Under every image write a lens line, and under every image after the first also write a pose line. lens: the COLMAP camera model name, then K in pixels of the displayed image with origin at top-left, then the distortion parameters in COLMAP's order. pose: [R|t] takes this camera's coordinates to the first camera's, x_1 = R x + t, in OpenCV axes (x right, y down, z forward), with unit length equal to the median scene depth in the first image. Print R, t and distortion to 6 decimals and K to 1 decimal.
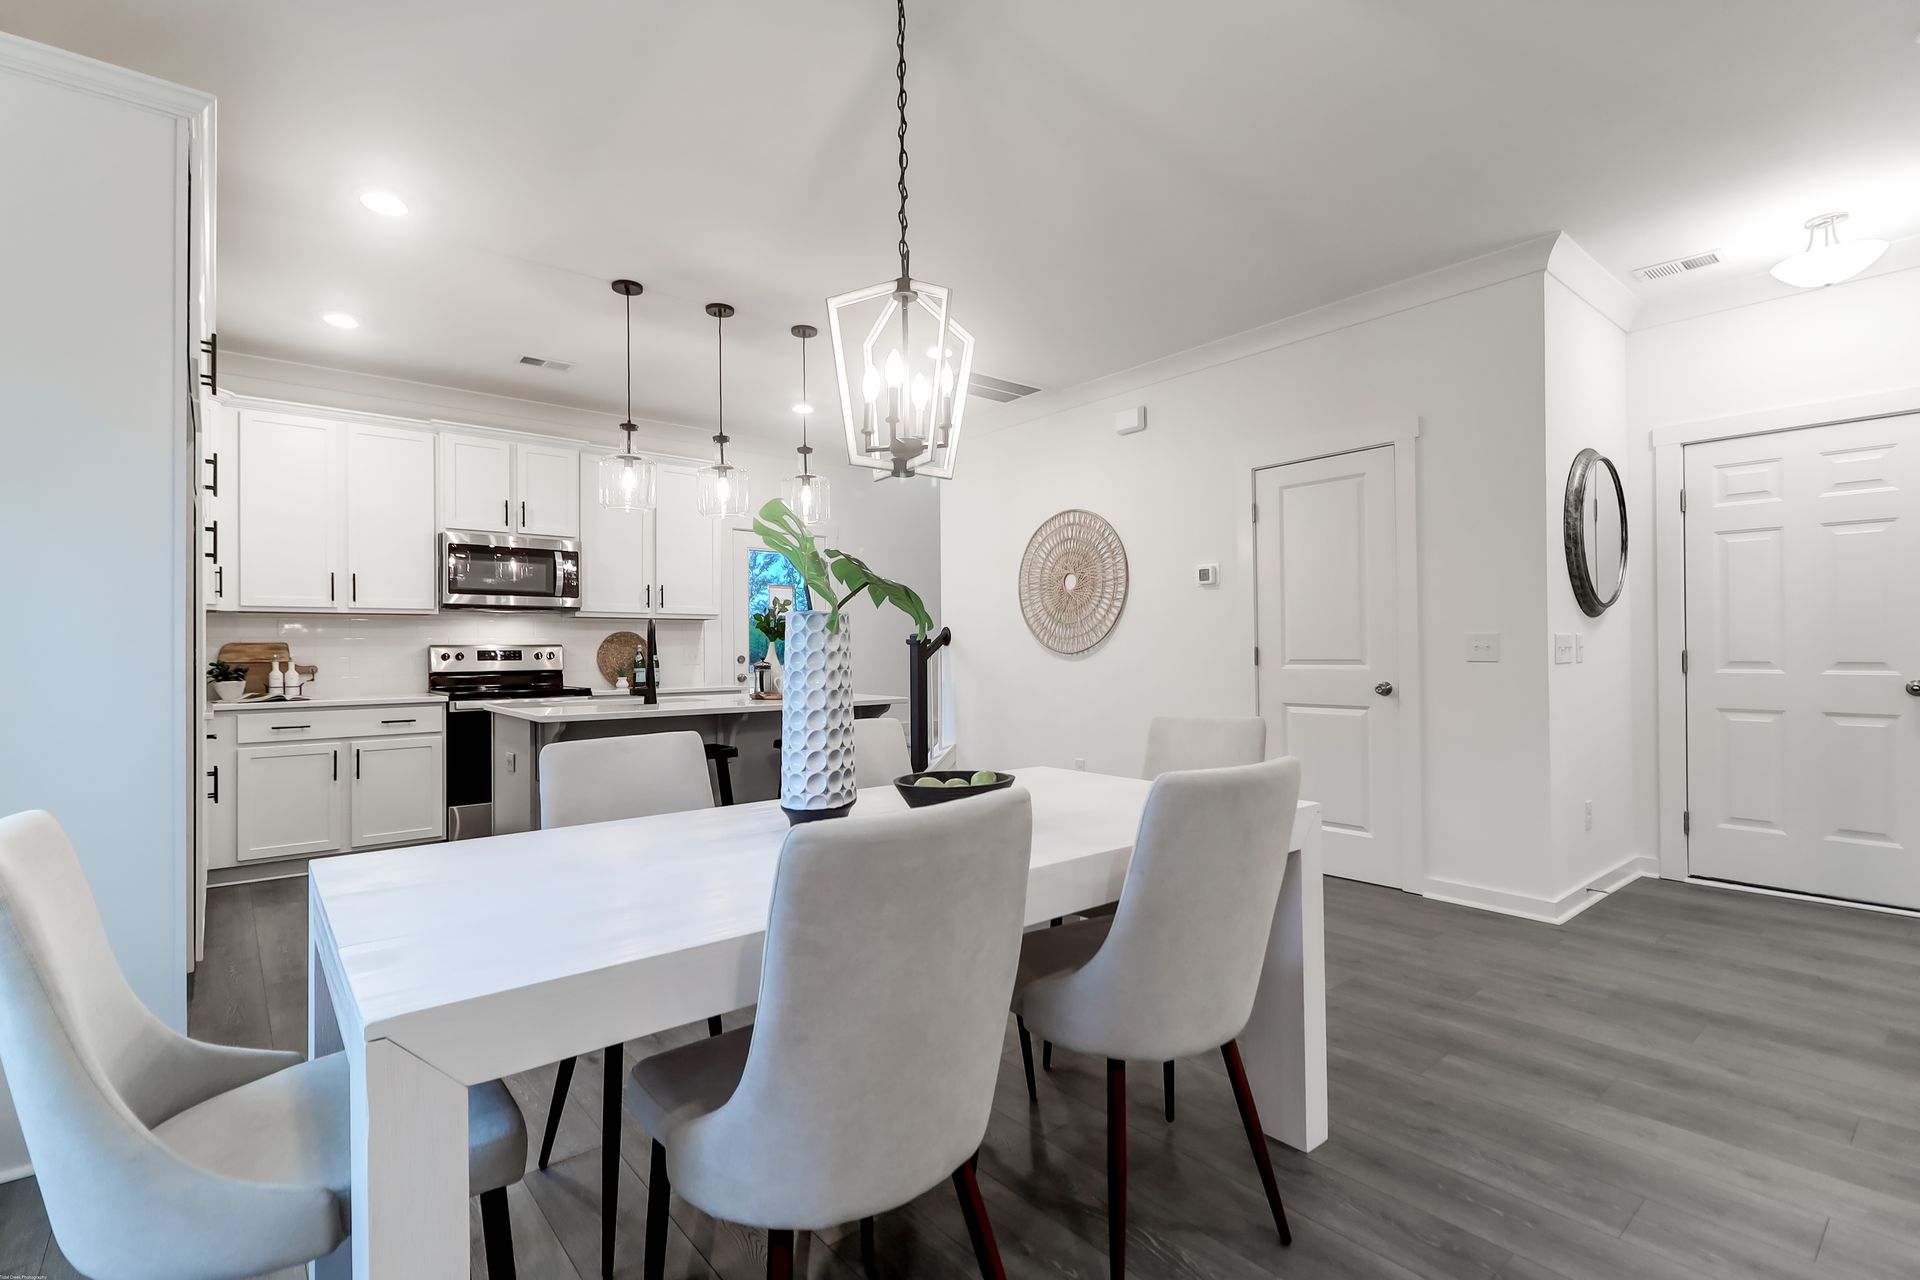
lens RADIAL K [[881.0, 0, 960.5], [0, 881.0, 639.0], [0, 0, 1]] dist [0.009218, -0.009545]
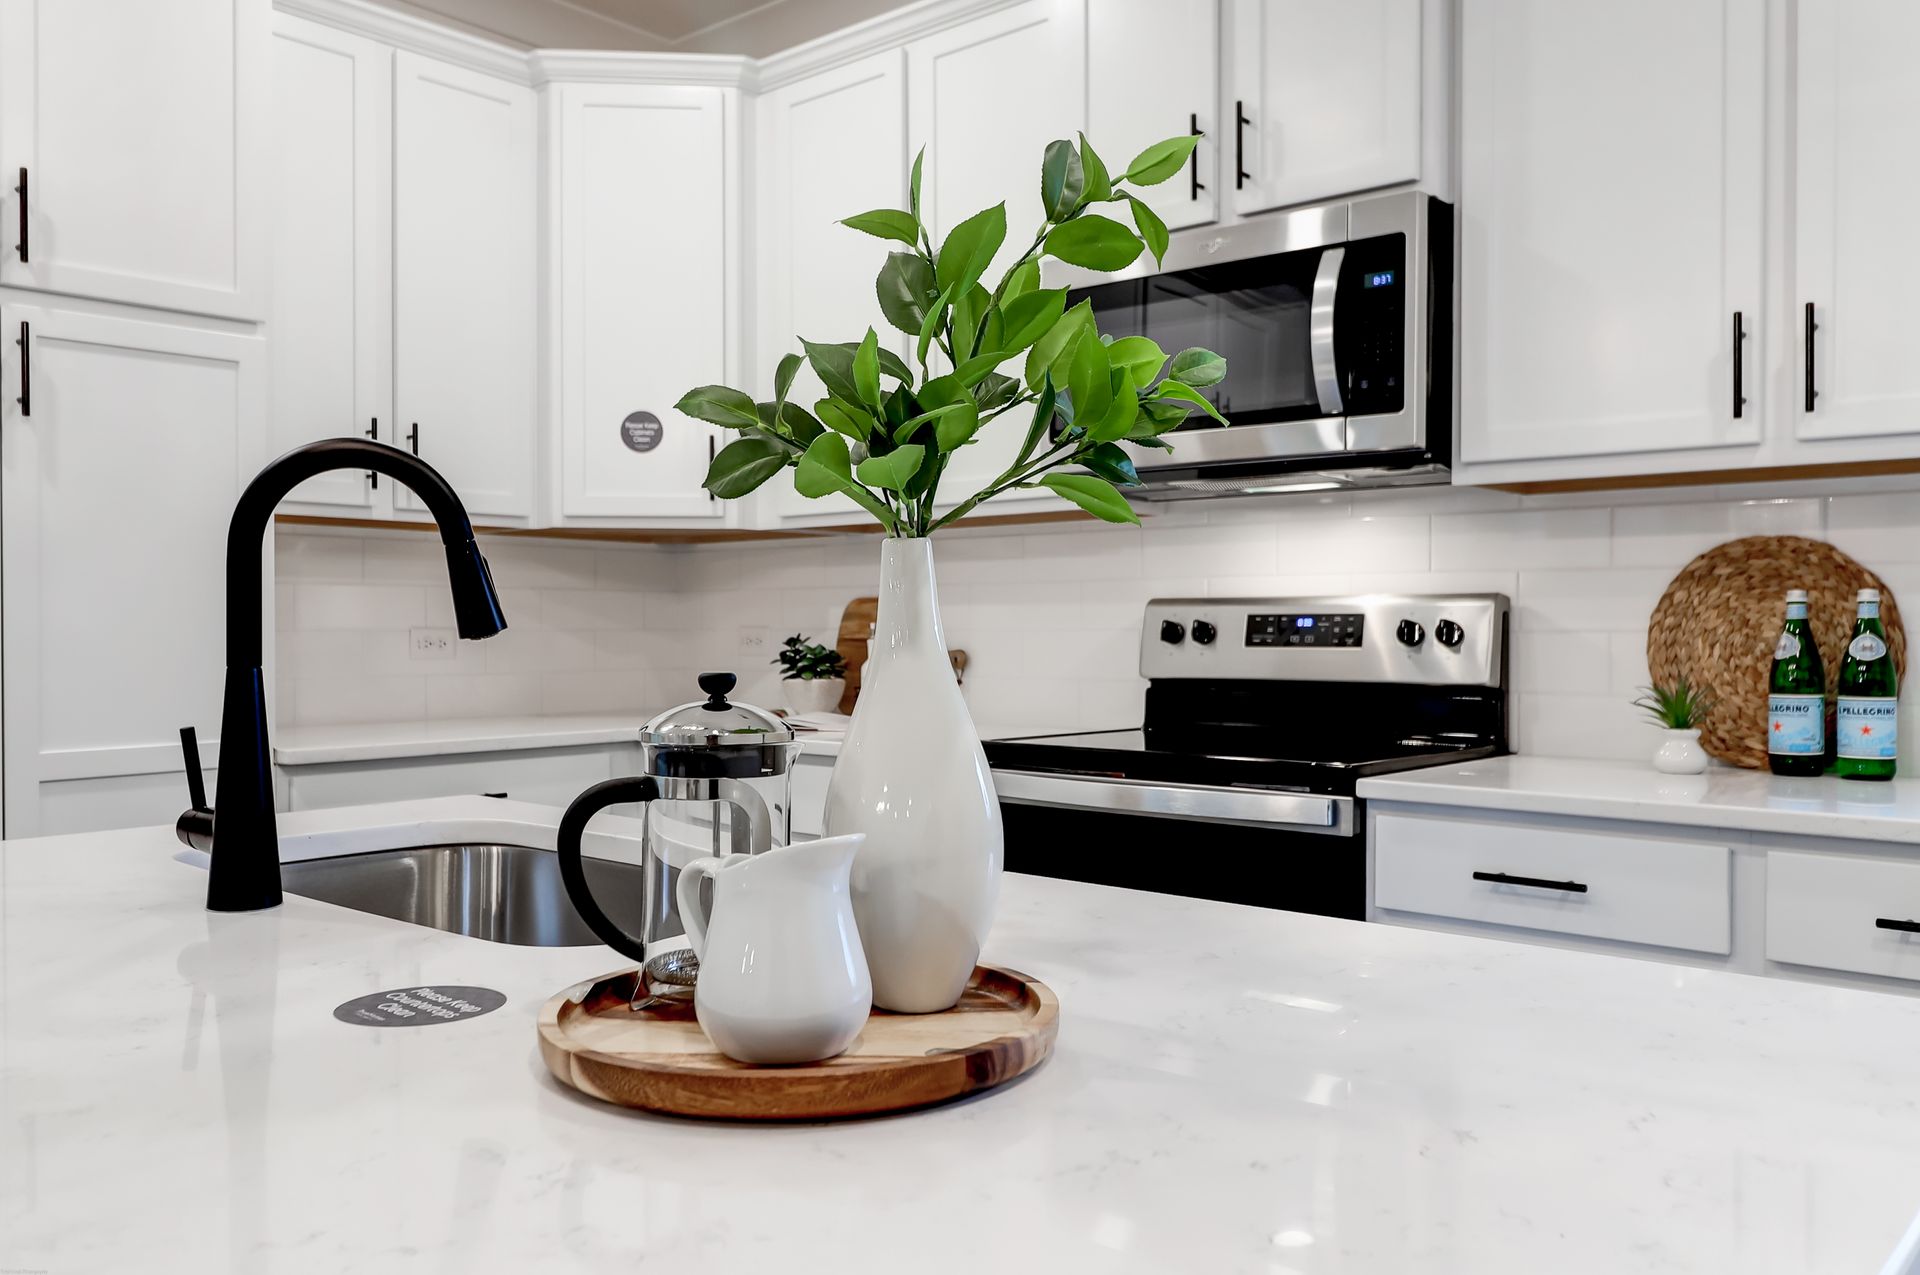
lens RADIAL K [[1515.9, 0, 955.9], [0, 1515.9, 630.2], [0, 0, 1]] dist [-0.011209, 0.006851]
pose [[0.150292, 0.010670, -0.988584, -0.015587], [0.011631, 0.999853, 0.012560, 0.011236], [0.988573, -0.013386, 0.150146, 0.863147]]
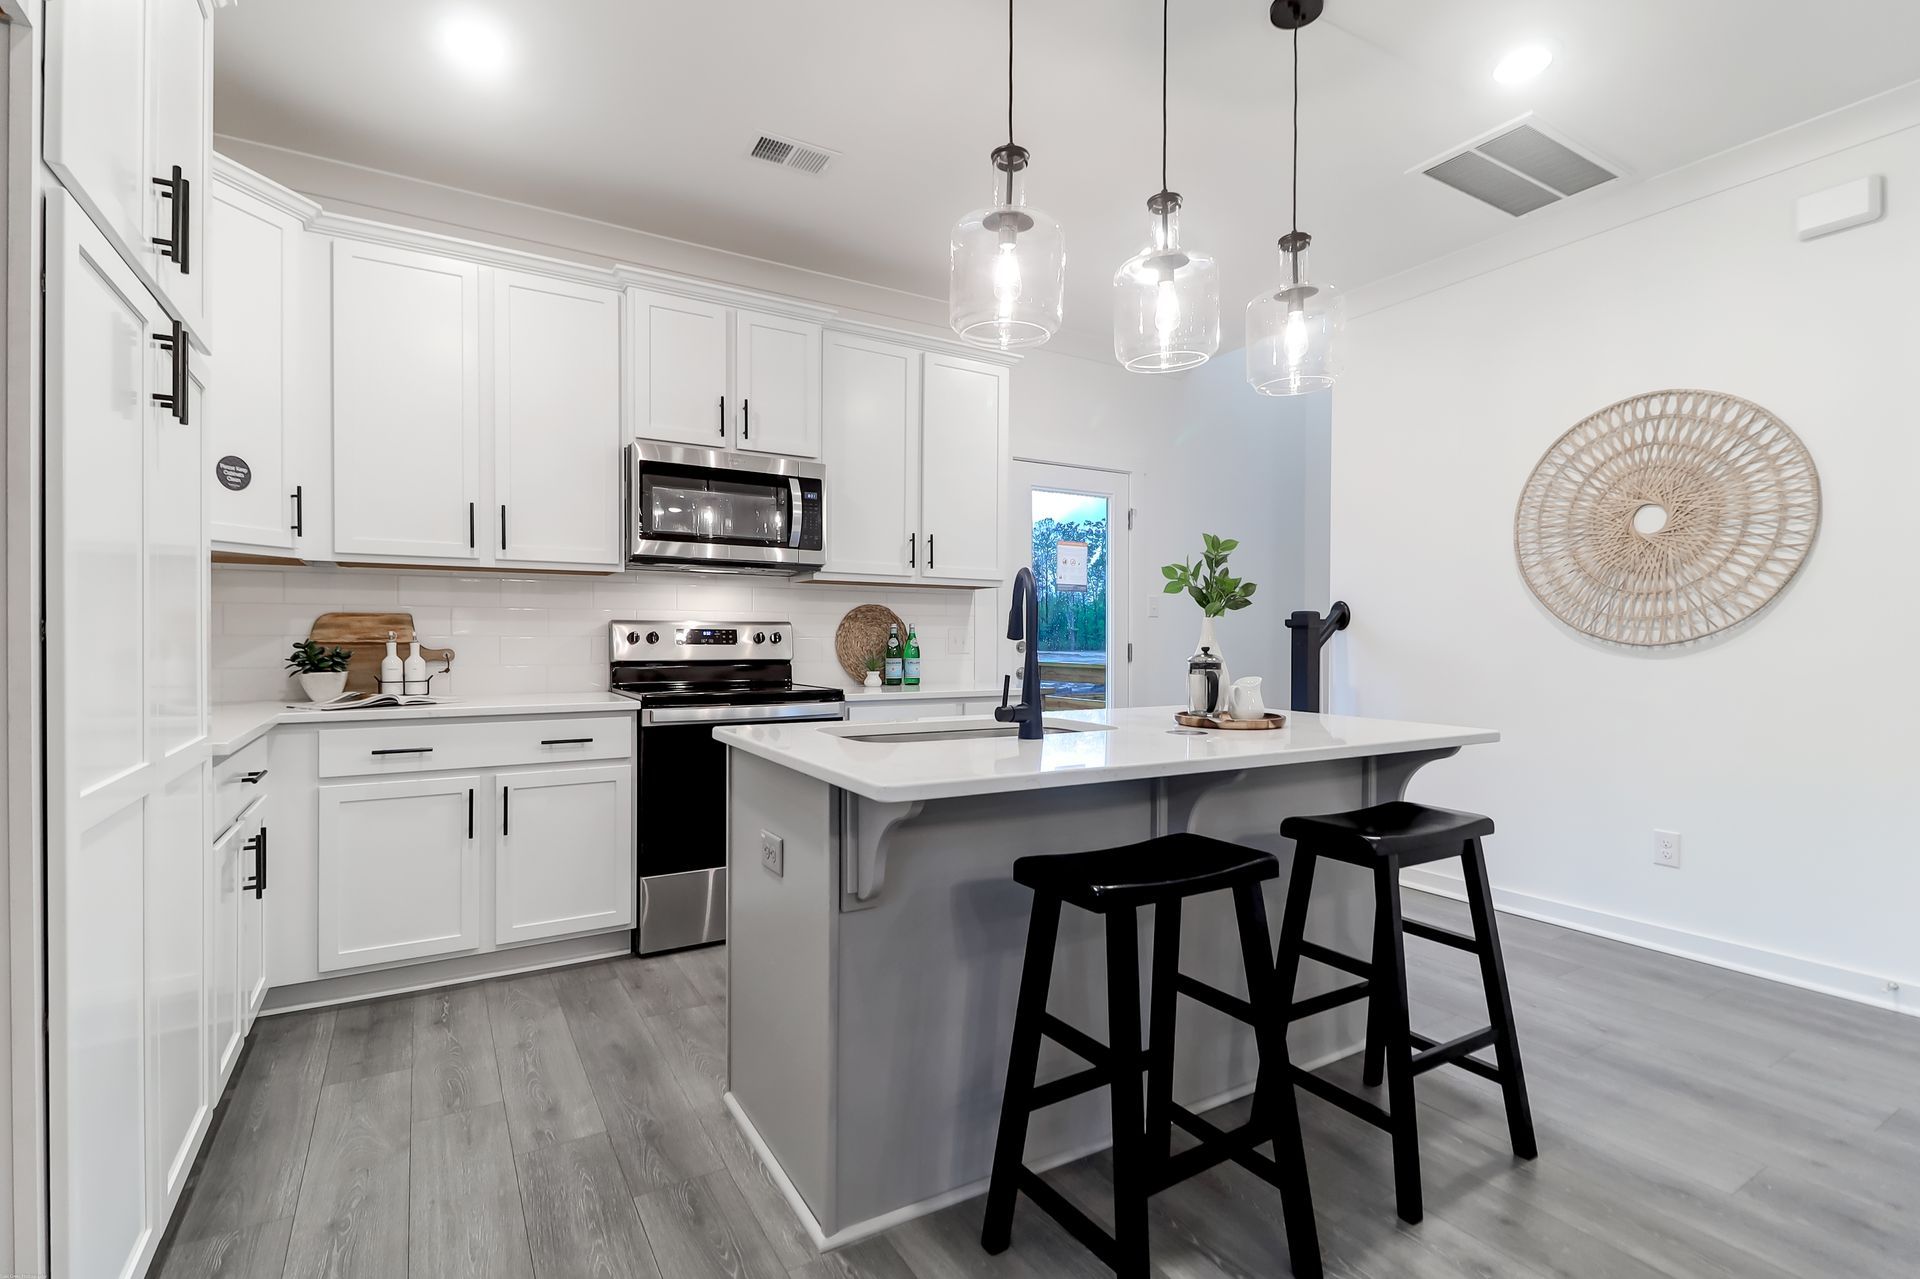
lens RADIAL K [[881.0, 0, 955.7], [0, 881.0, 639.9], [0, 0, 1]] dist [0.009218, -0.009545]
pose [[0.987238, 0.012628, -0.158751, -0.247941], [-0.009957, 0.999795, 0.017610, 0.007811], [0.158941, -0.015805, 0.987162, 0.398842]]
